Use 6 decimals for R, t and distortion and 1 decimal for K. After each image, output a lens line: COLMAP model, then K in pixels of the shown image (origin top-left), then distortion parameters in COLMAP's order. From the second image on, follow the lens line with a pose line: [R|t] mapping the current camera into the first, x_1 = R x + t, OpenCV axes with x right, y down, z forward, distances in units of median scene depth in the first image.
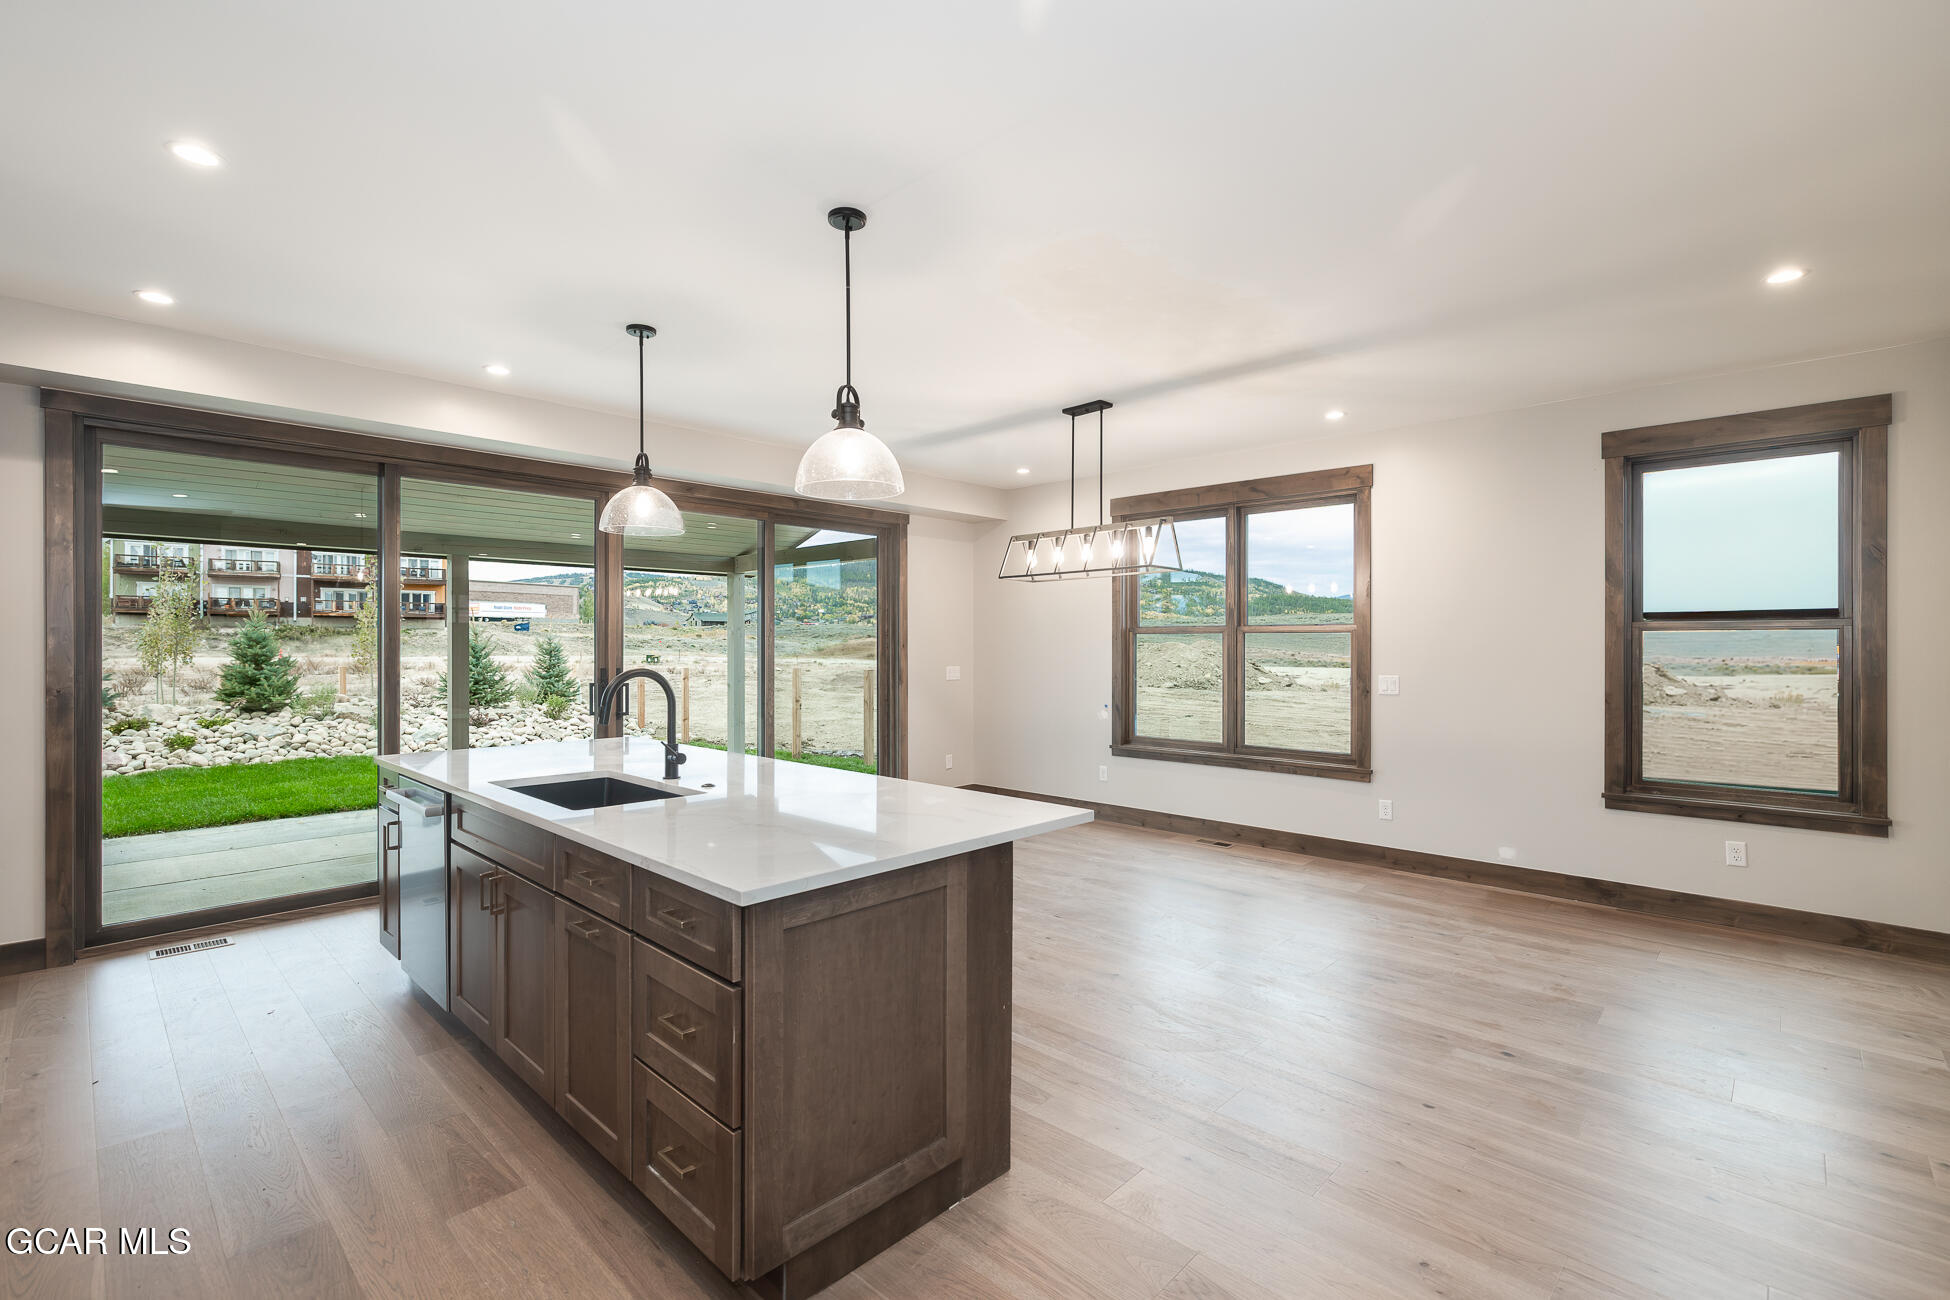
lens RADIAL K [[864.3, 0, 974.8], [0, 864.3, 644.9], [0, 0, 1]] dist [-0.003322, 0.001518]
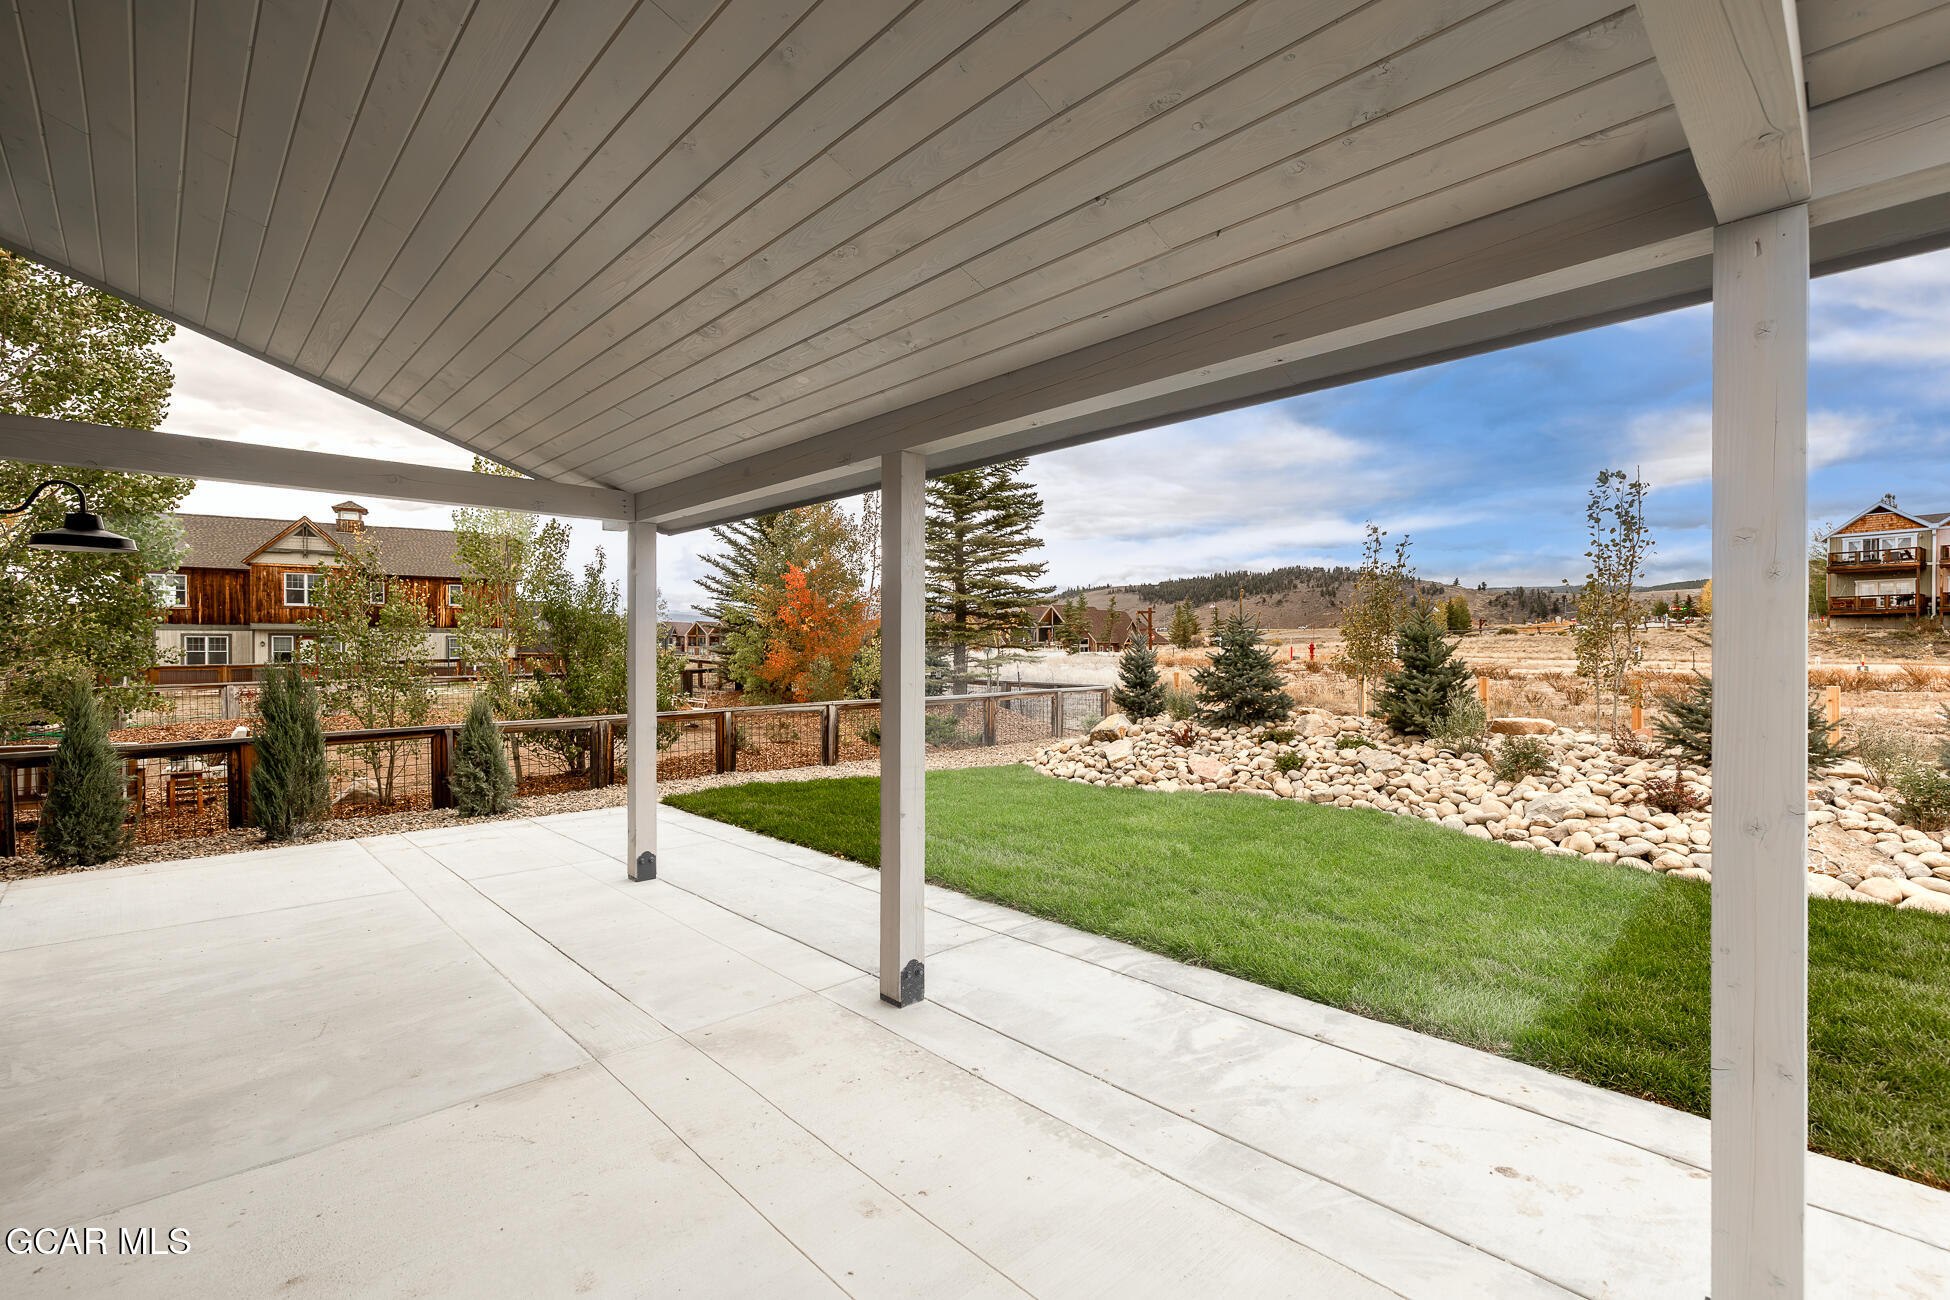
lens RADIAL K [[895.9, 0, 975.4], [0, 895.9, 648.7], [0, 0, 1]] dist [-0.008177, 0.002282]
pose [[-0.047879, -0.004112, -0.998845, -0.069231], [-0.001486, 0.999991, -0.004045, 0.008805], [0.998852, 0.001291, -0.047885, 0.748928]]
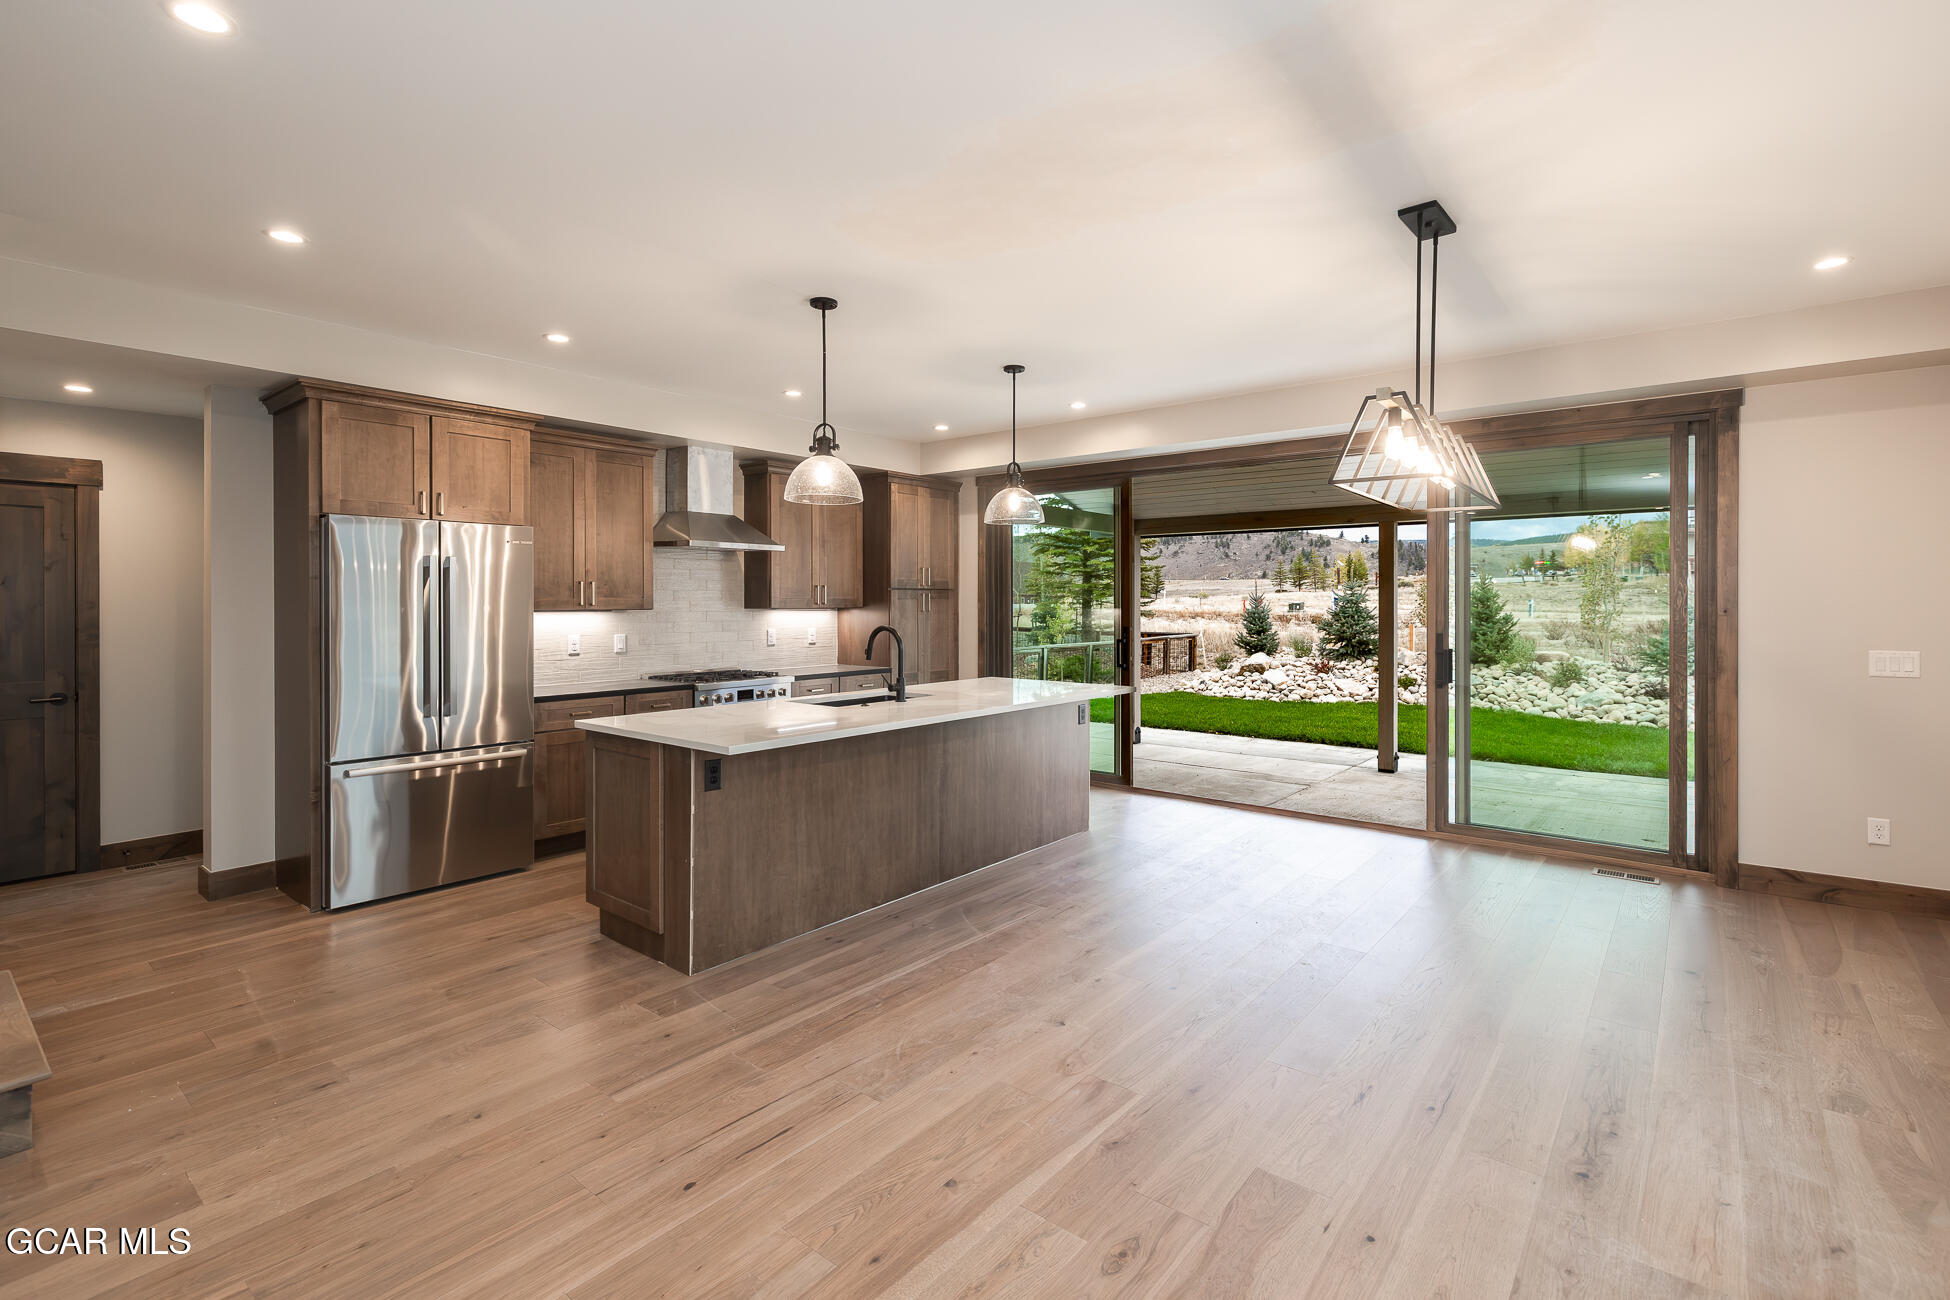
lens RADIAL K [[895.9, 0, 976.2], [0, 895.9, 607.3], [0, 0, 1]] dist [-0.008177, 0.002282]
pose [[0.062111, 0.005134, -0.998056, 0.335207], [0.001252, 0.999986, 0.005222, -0.003522], [0.998068, -0.001574, 0.062104, 0.298137]]
